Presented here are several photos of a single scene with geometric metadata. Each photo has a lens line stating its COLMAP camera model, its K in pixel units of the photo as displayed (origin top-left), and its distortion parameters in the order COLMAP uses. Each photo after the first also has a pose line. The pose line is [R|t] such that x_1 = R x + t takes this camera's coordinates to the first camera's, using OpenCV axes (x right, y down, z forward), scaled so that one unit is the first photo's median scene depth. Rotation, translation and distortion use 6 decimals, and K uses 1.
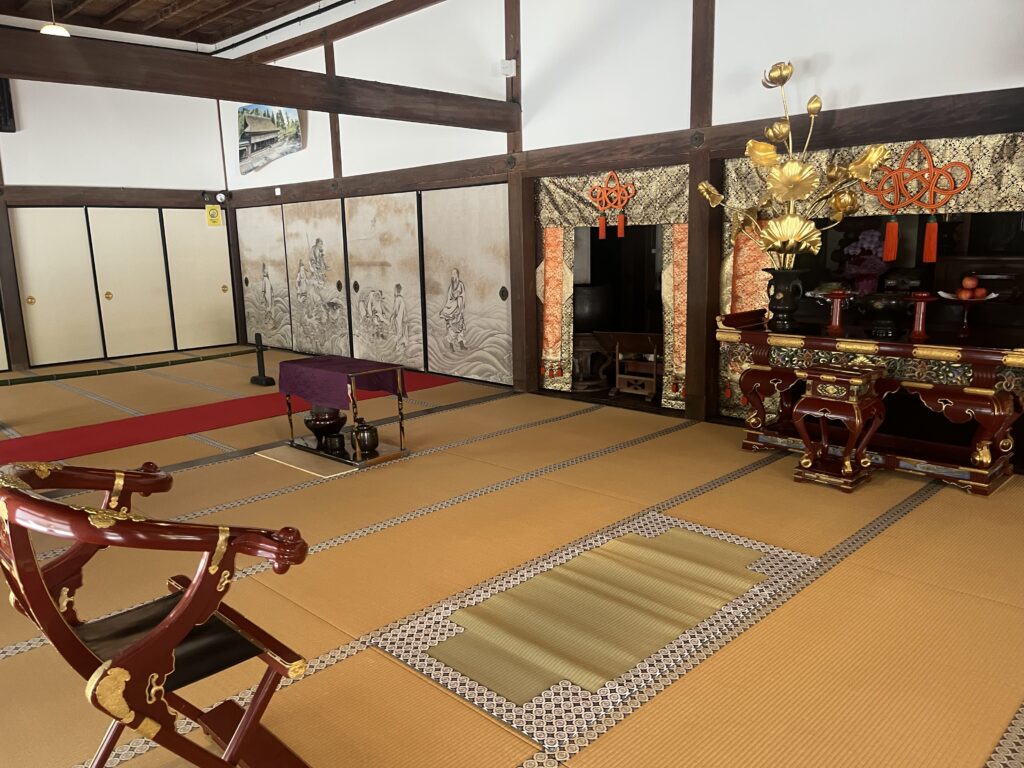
lens RADIAL K [[784.8, 0, 511.3], [0, 784.8, 384.0], [0, 0, 1]] dist [0.051982, -0.073059]
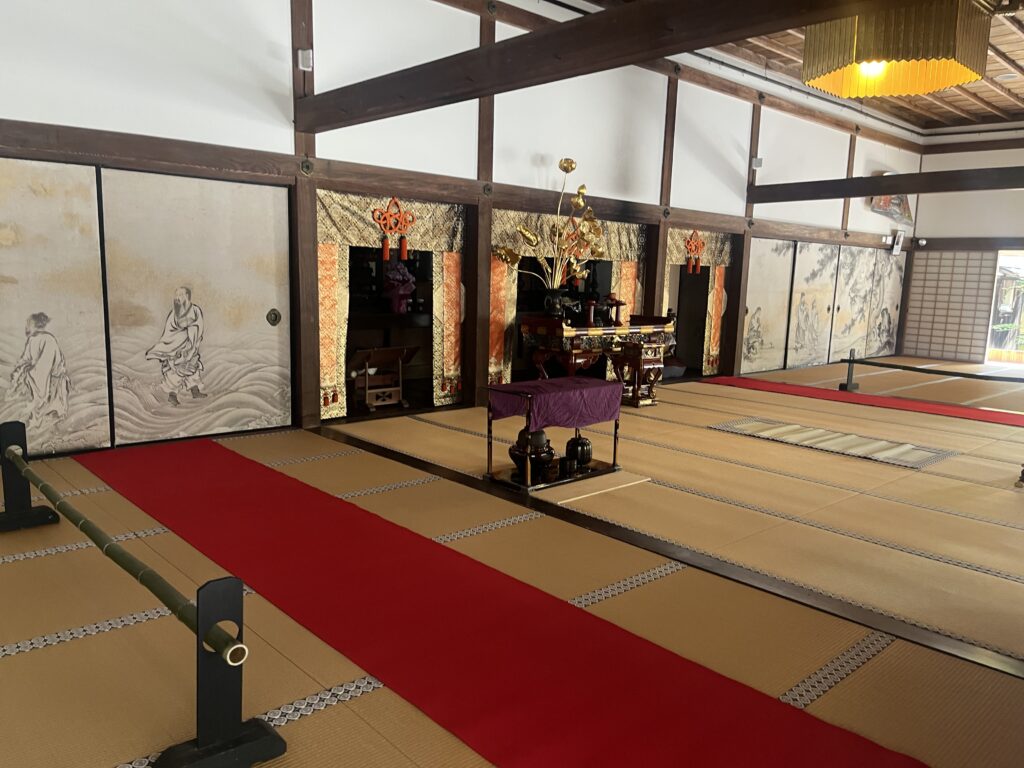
lens RADIAL K [[784.8, 0, 516.0], [0, 784.8, 380.4], [0, 0, 1]] dist [0.051982, -0.073059]
pose [[0.026754, -0.112949, 0.993241, -0.834110], [0.147695, 0.983138, 0.107822, -0.101439], [-0.988671, 0.143812, 0.042984, 0.717625]]
